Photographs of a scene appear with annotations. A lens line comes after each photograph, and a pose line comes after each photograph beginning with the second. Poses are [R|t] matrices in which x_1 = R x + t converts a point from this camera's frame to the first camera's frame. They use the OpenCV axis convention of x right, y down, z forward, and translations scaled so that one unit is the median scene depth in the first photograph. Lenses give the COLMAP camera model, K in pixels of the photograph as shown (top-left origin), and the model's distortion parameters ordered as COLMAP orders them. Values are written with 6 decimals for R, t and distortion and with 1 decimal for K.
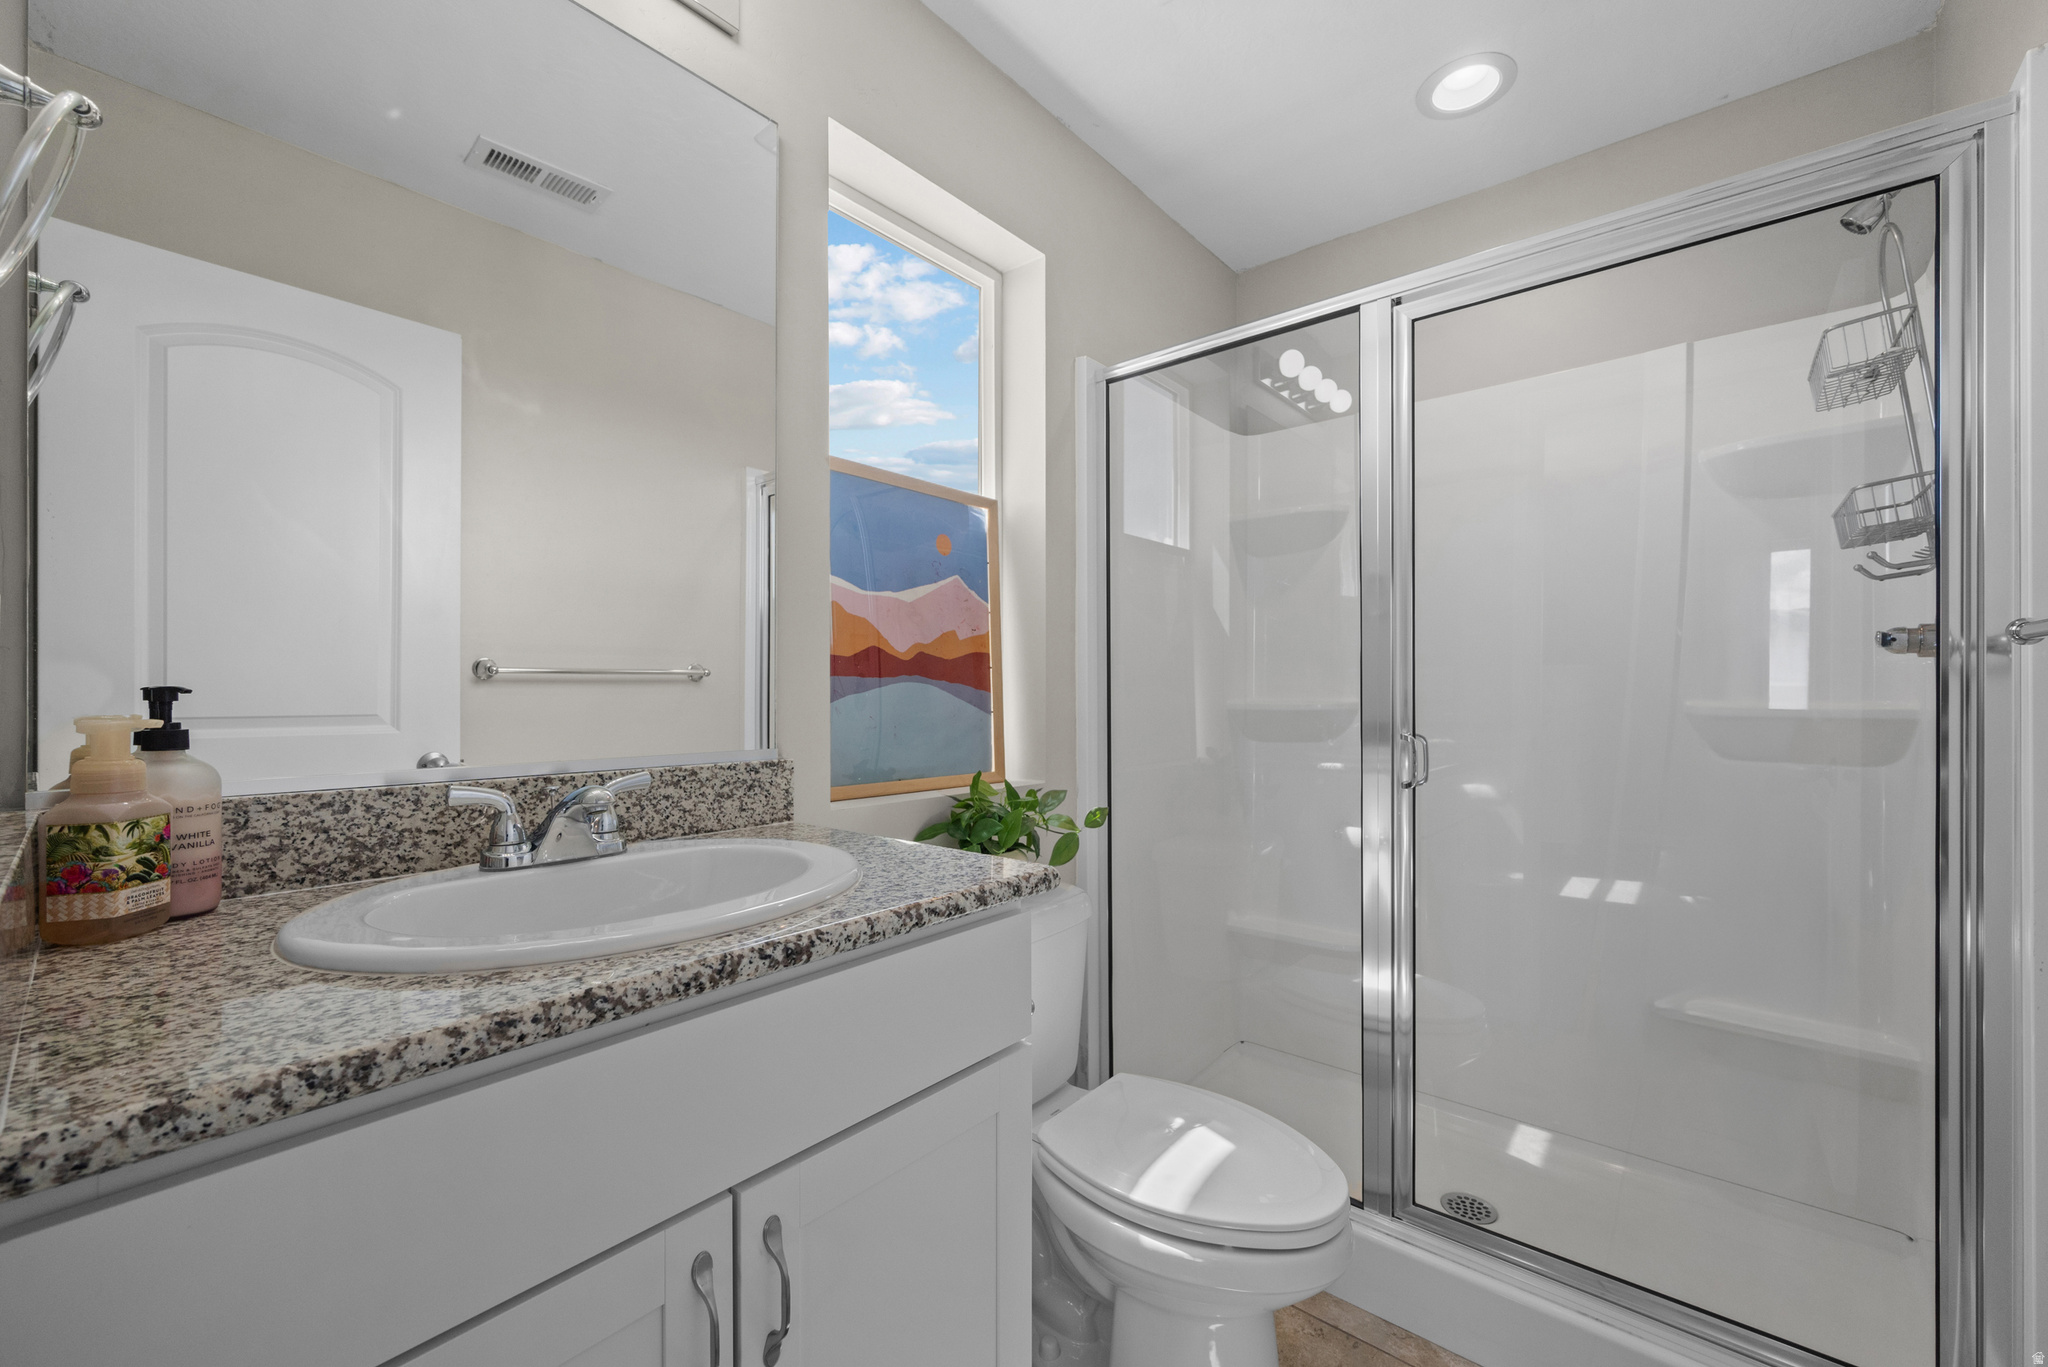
lens RADIAL K [[830.5, 0, 1029.9], [0, 830.5, 685.1], [0, 0, 1]] dist [-0.000424, -0.000029]
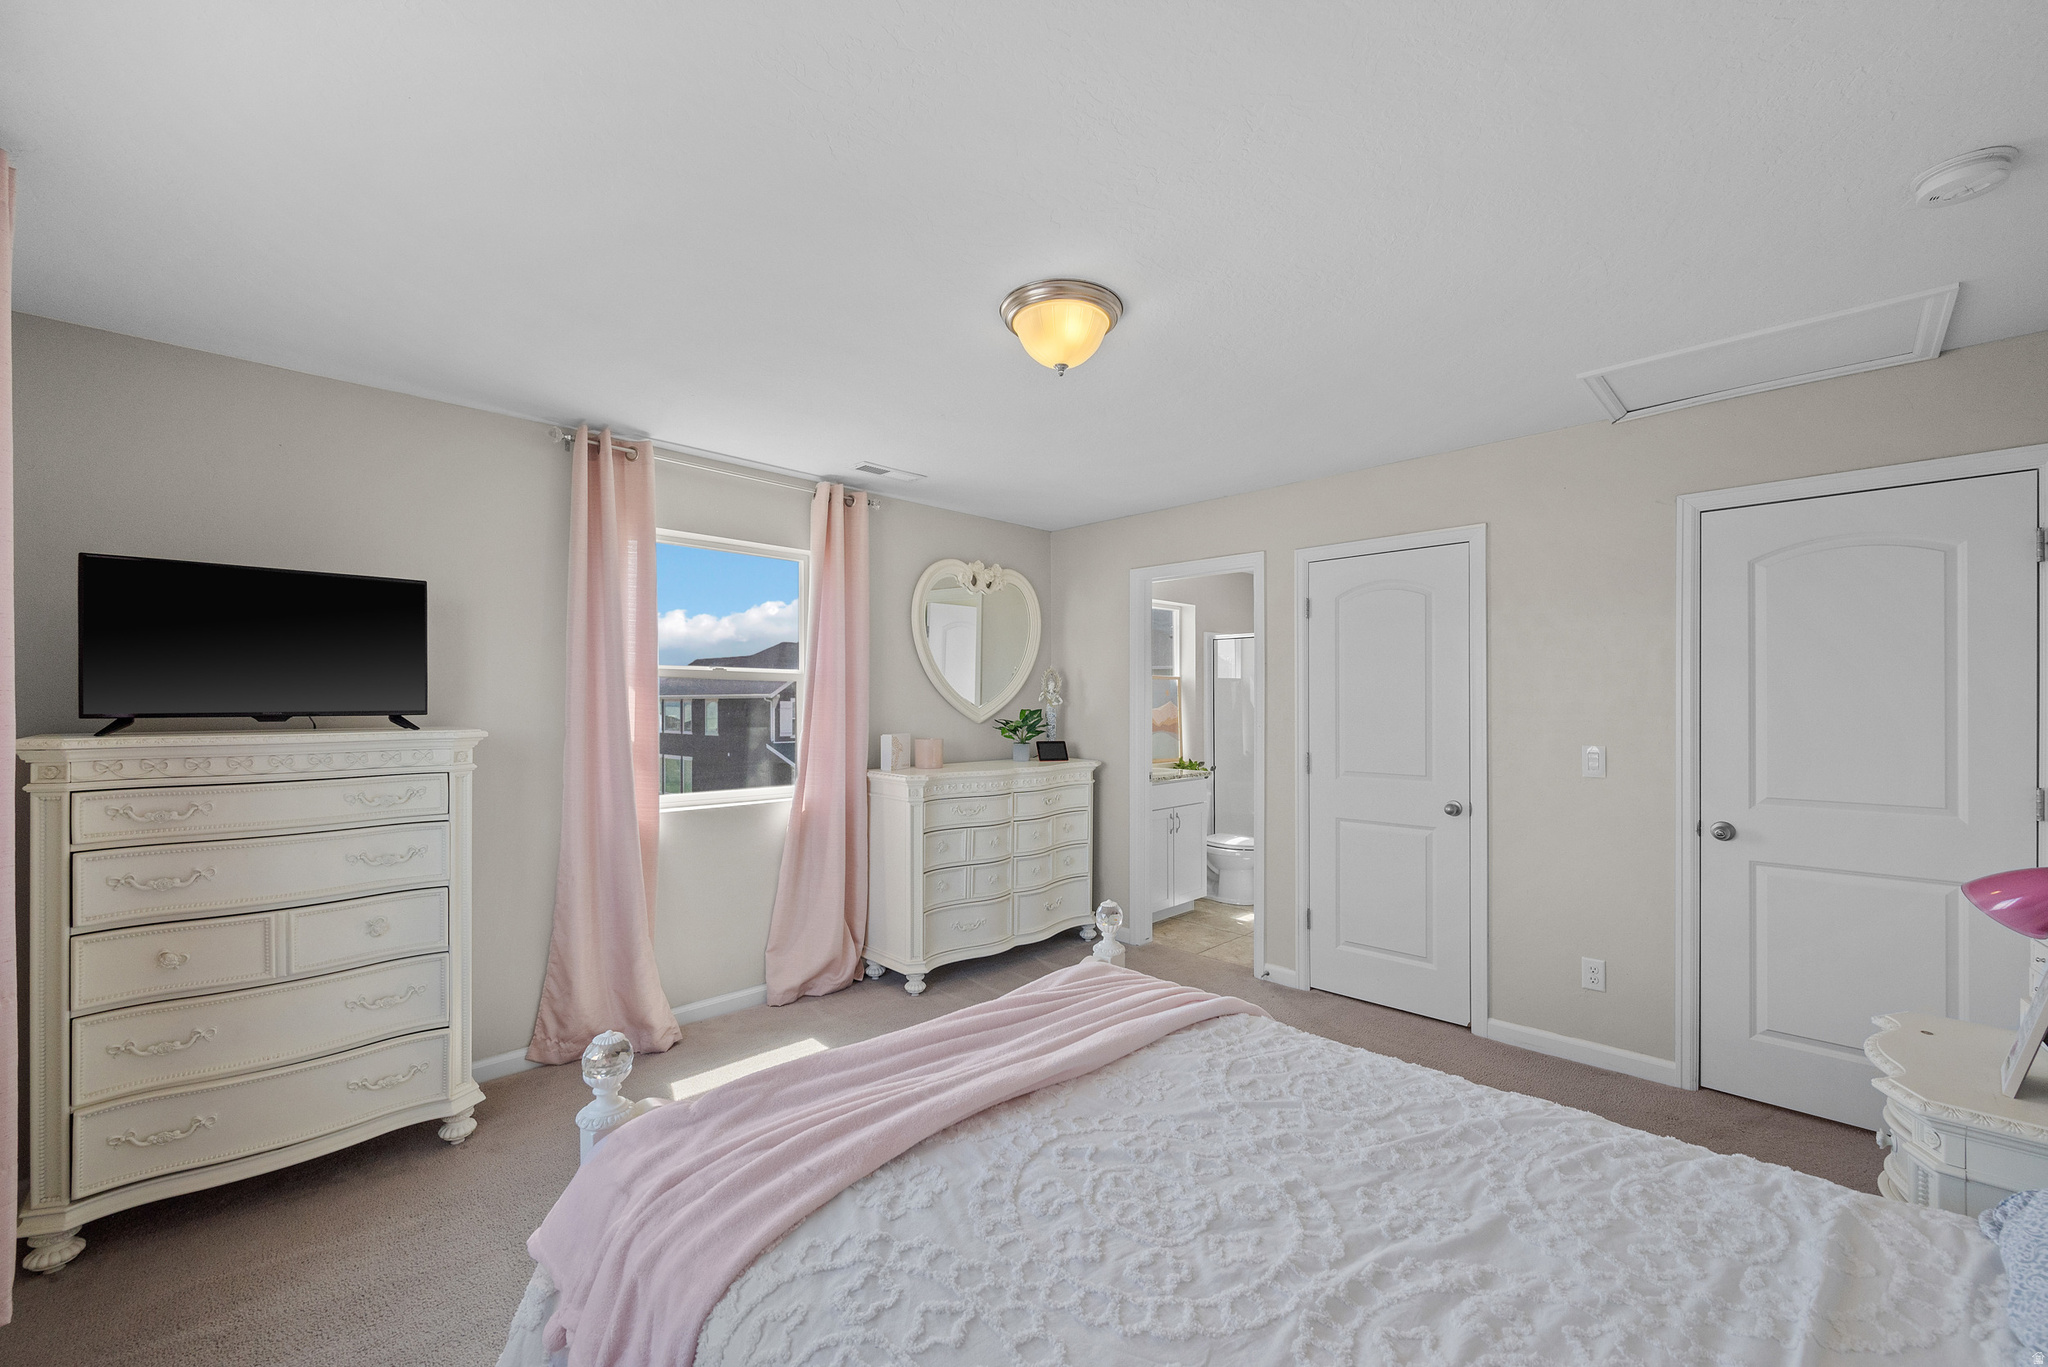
lens RADIAL K [[830.5, 0, 1020.6], [0, 830.5, 697.8], [0, 0, 1]] dist [-0.000424, -0.000029]
pose [[0.996202, -0.011551, -0.086299, -0.397643], [0.010433, 0.999856, -0.013400, -0.100828], [0.086441, 0.012448, 0.996179, -2.407114]]
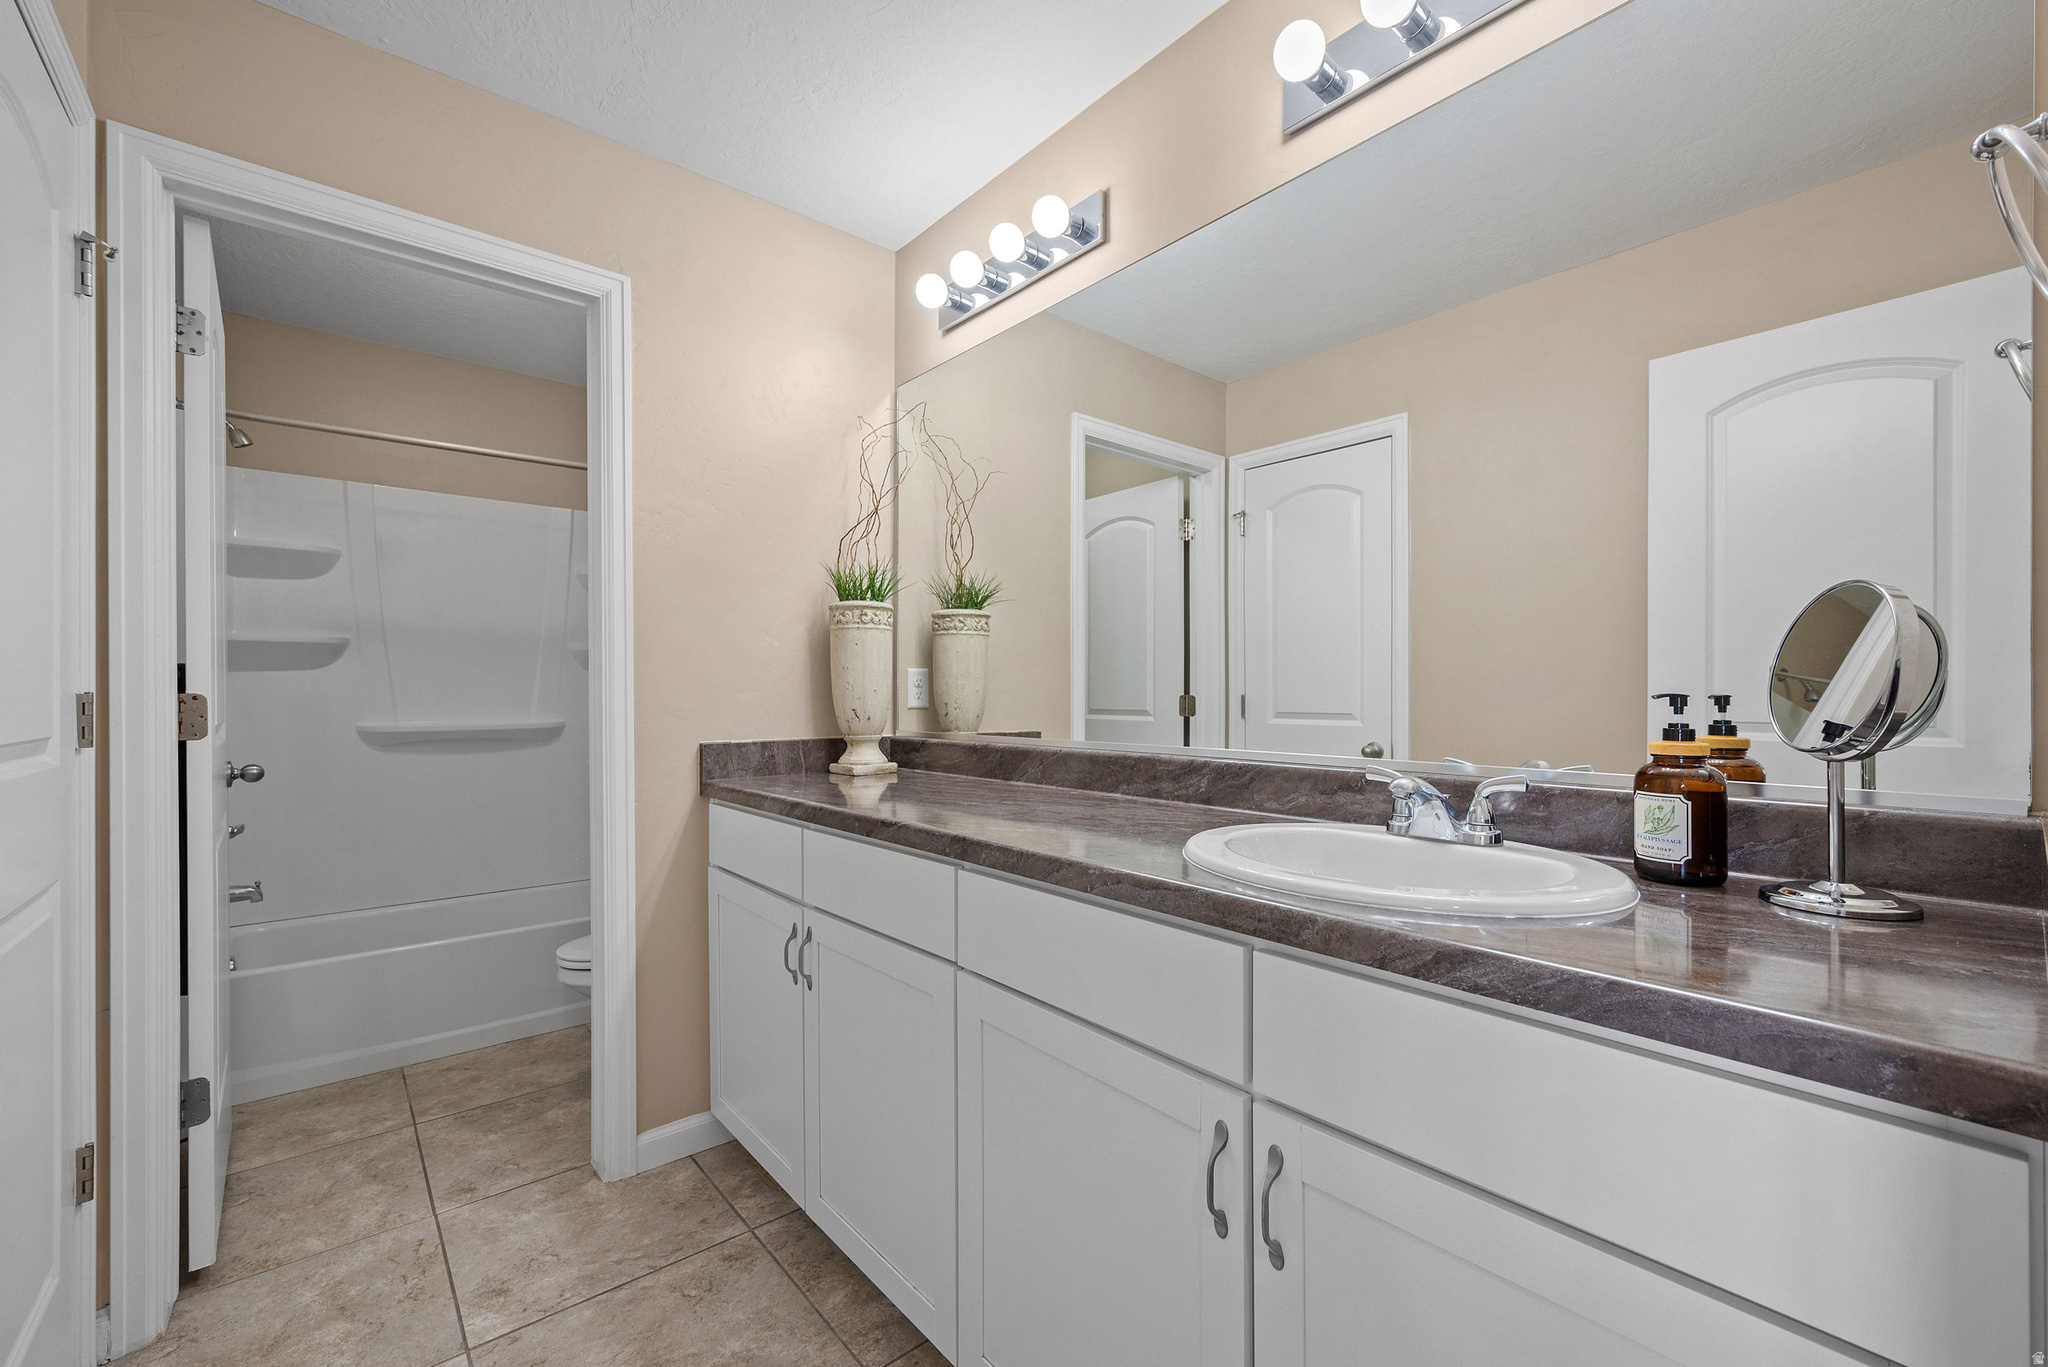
lens RADIAL K [[830.5, 0, 1024.9], [0, 830.5, 689.1], [0, 0, 1]] dist [-0.000424, -0.000029]
pose [[-0.158890, -0.005501, -0.987281, 0.345810], [-0.000212, 0.999985, -0.005538, 0.005429], [0.987296, -0.000670, -0.158888, 0.328692]]
